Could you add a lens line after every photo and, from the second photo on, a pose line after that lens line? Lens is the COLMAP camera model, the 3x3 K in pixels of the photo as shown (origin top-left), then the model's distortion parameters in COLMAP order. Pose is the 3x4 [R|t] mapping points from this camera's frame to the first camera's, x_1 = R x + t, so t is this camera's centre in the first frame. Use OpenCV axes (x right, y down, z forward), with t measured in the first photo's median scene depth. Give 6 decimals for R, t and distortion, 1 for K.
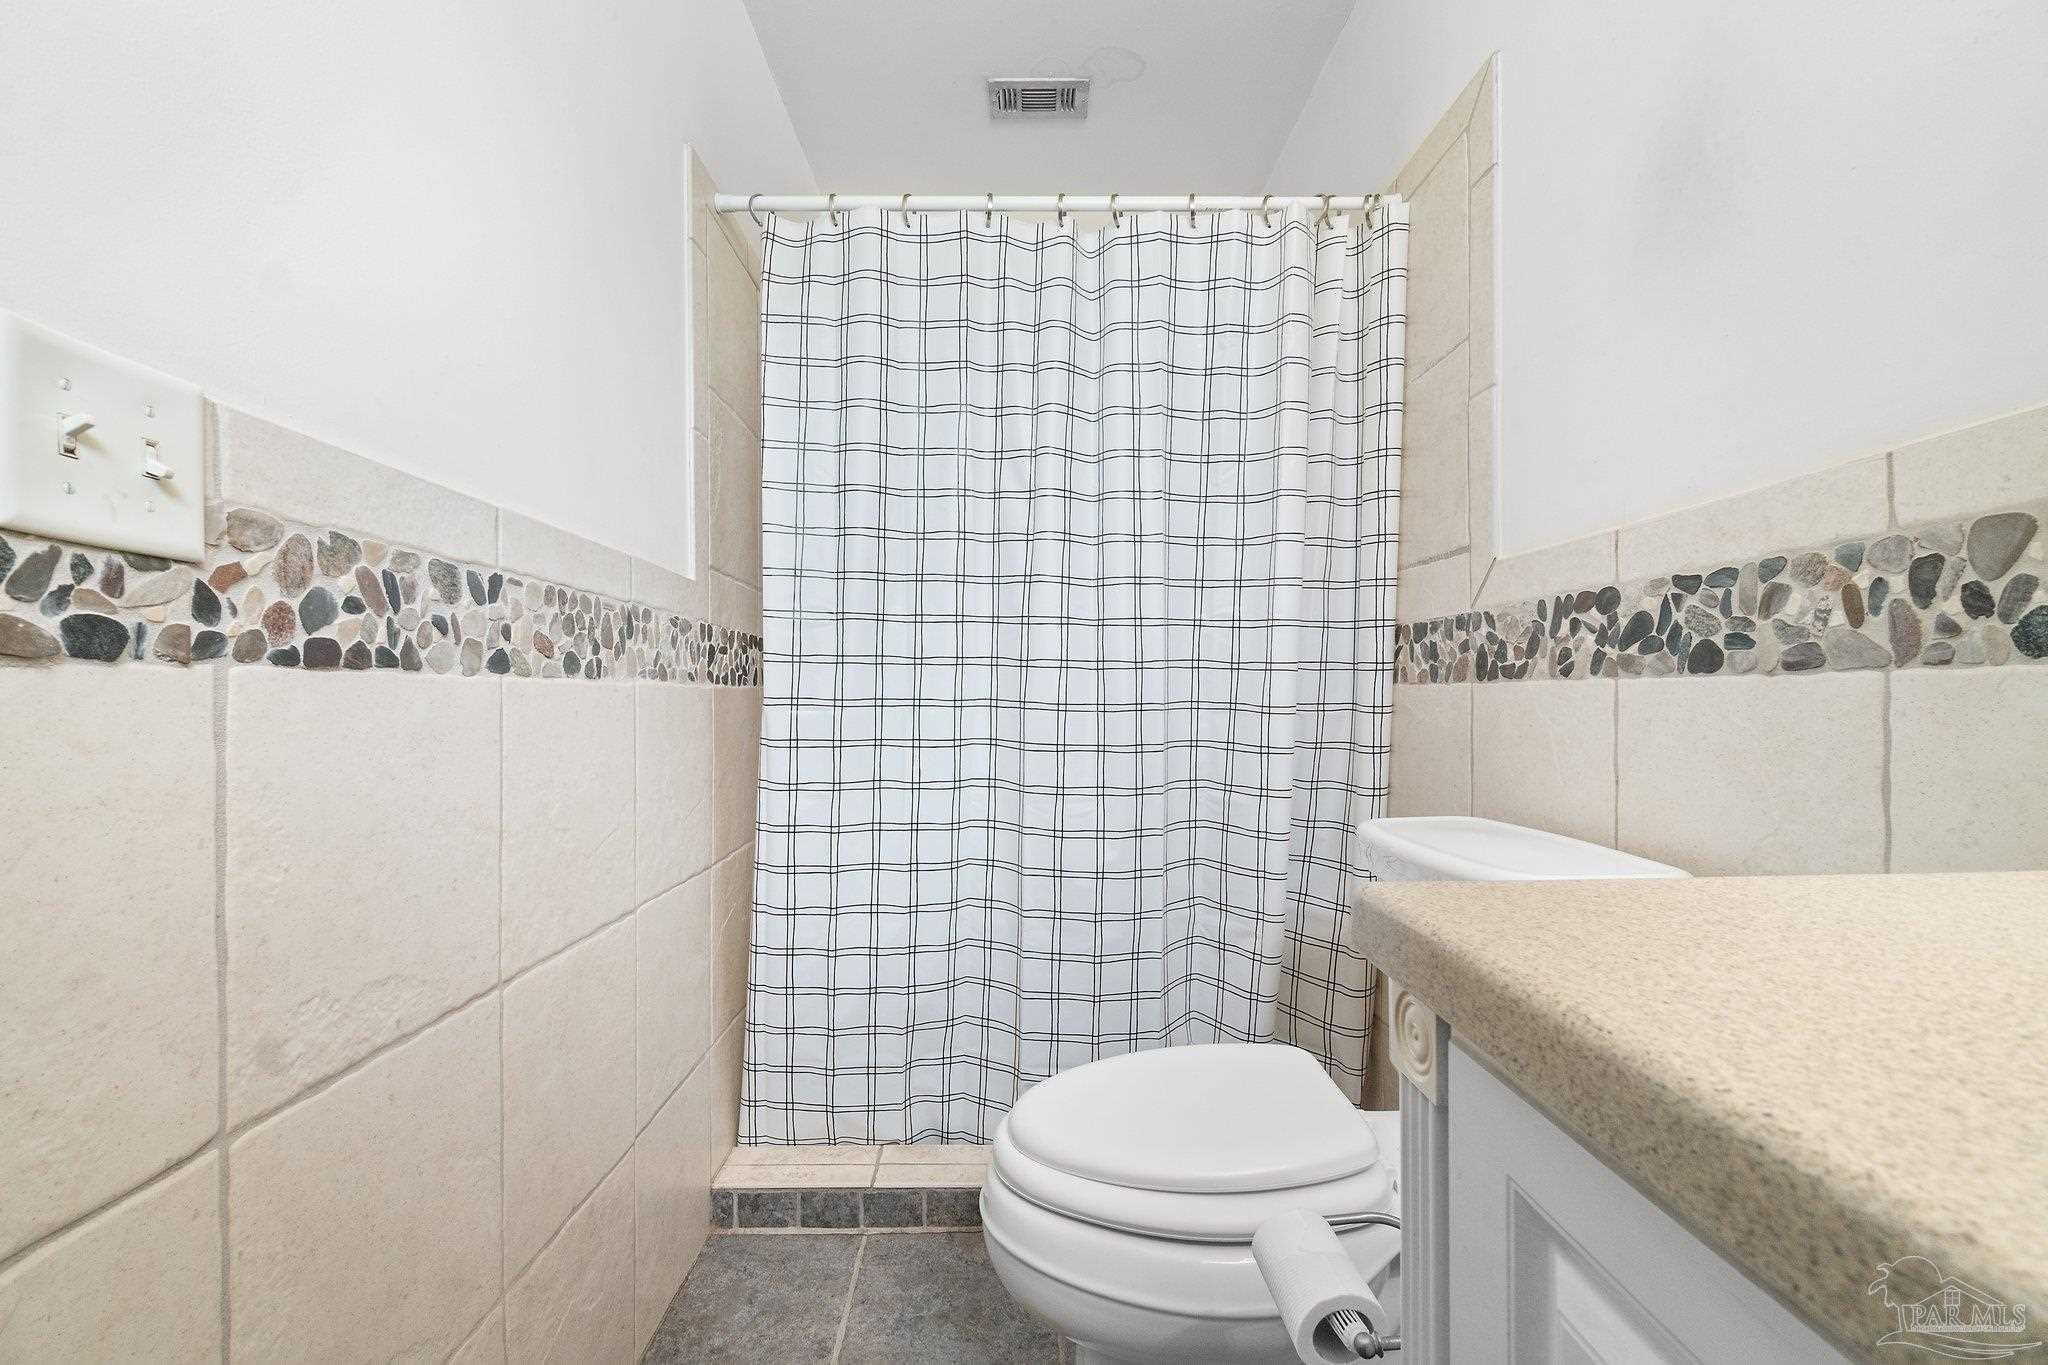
lens RADIAL K [[883.7, 0, 1028.0], [0, 883.7, 689.8], [0, 0, 1]] dist [-0.004827, 0.000670]
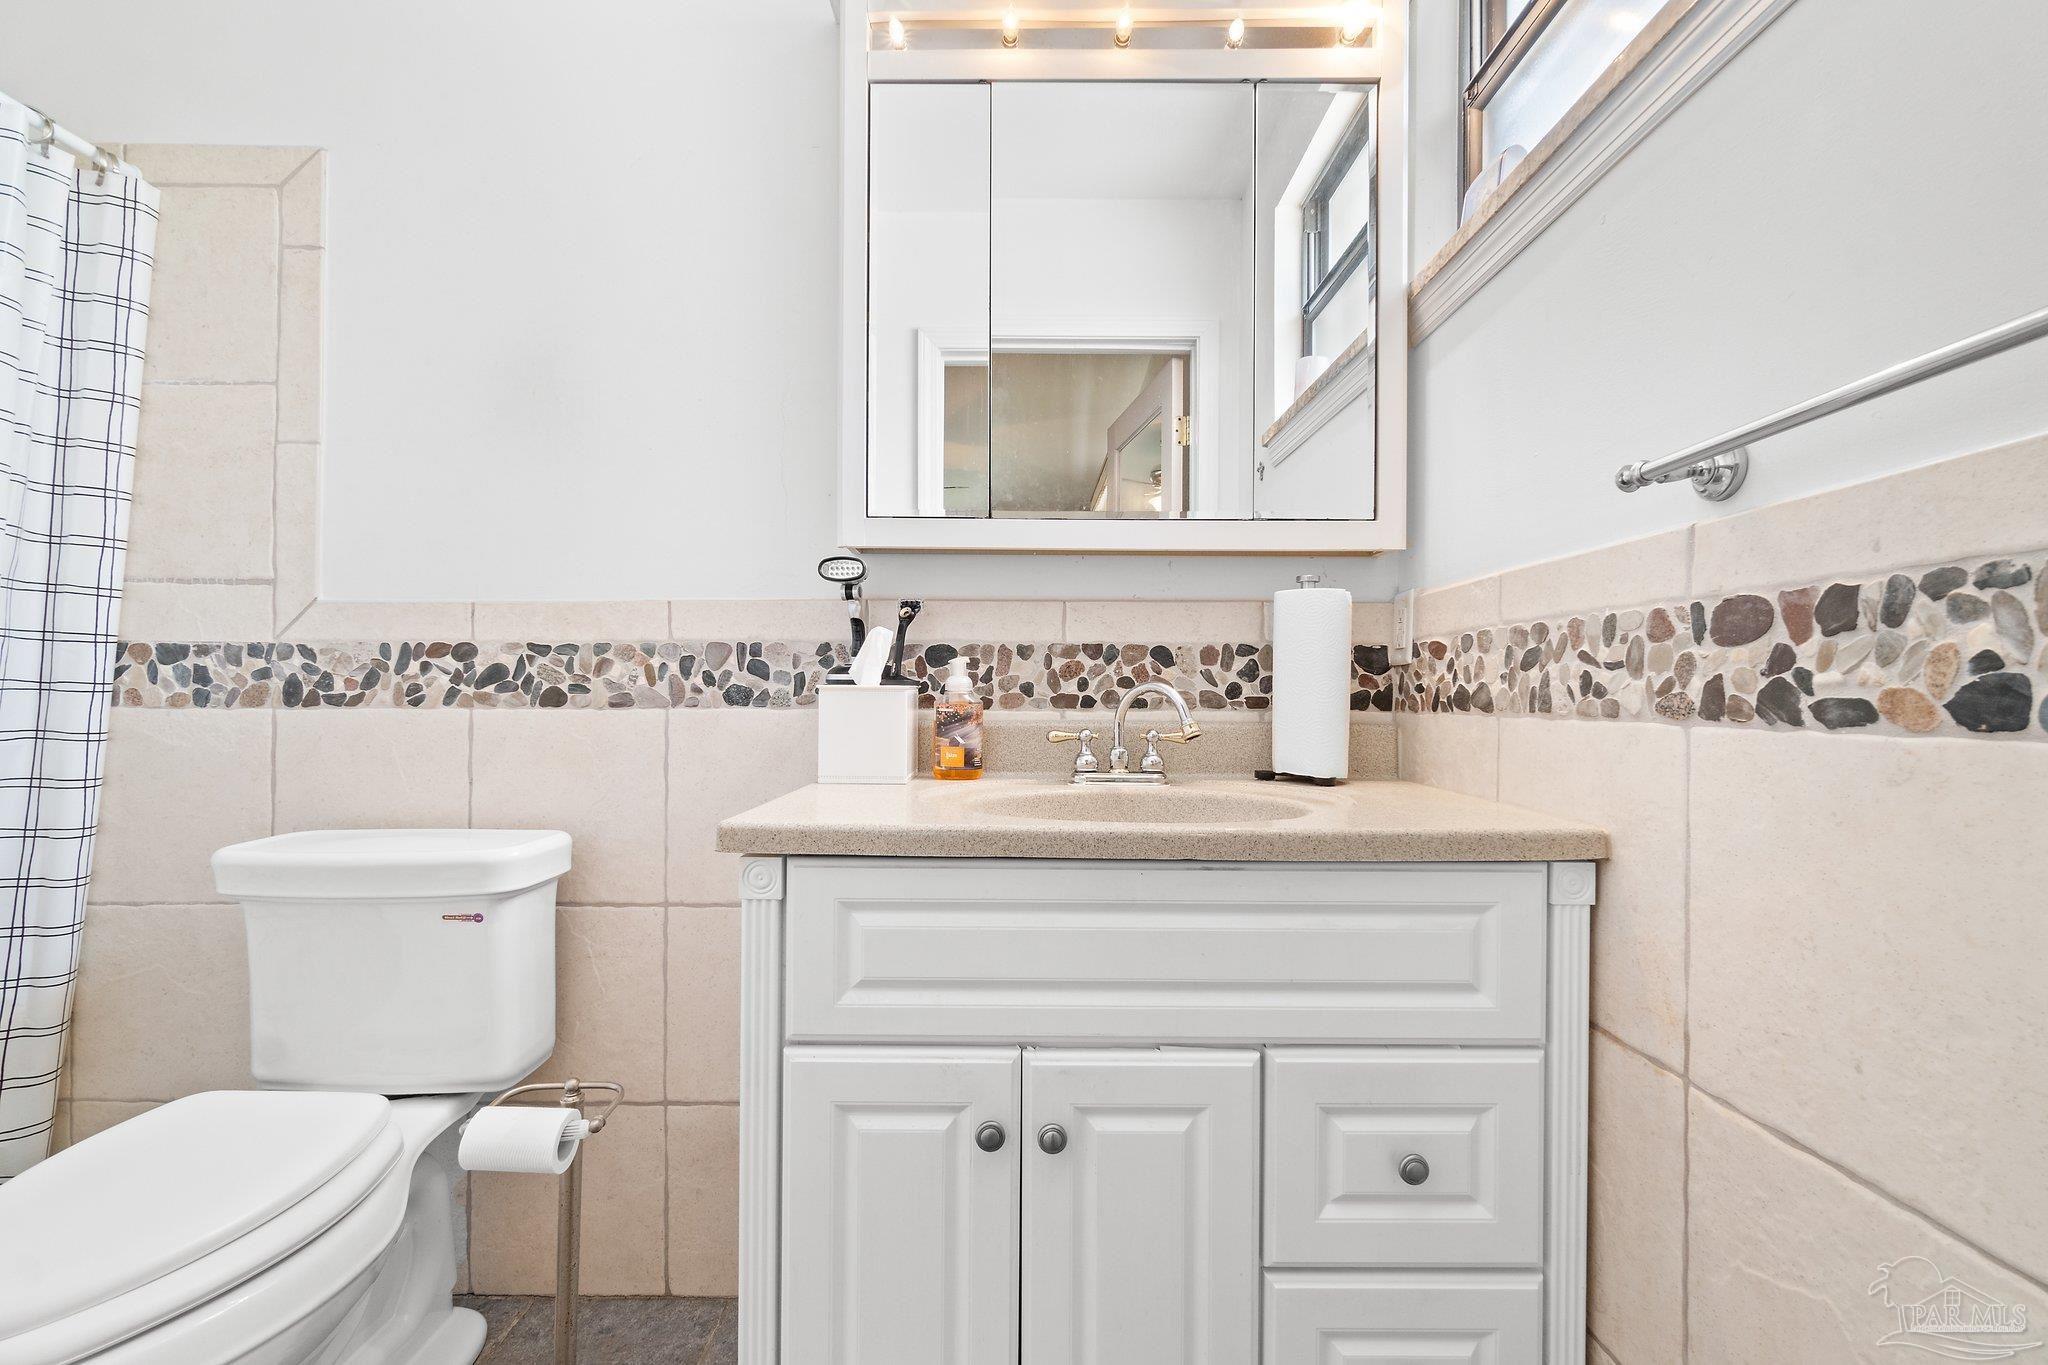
lens RADIAL K [[883.7, 0, 1028.5], [0, 883.7, 686.4], [0, 0, 1]] dist [-0.004827, 0.000670]
pose [[0.010949, 0.020689, 0.999726, -0.744902], [-0.008570, 0.999751, -0.020595, -0.027927], [-0.999903, -0.008343, 0.011123, 0.106560]]
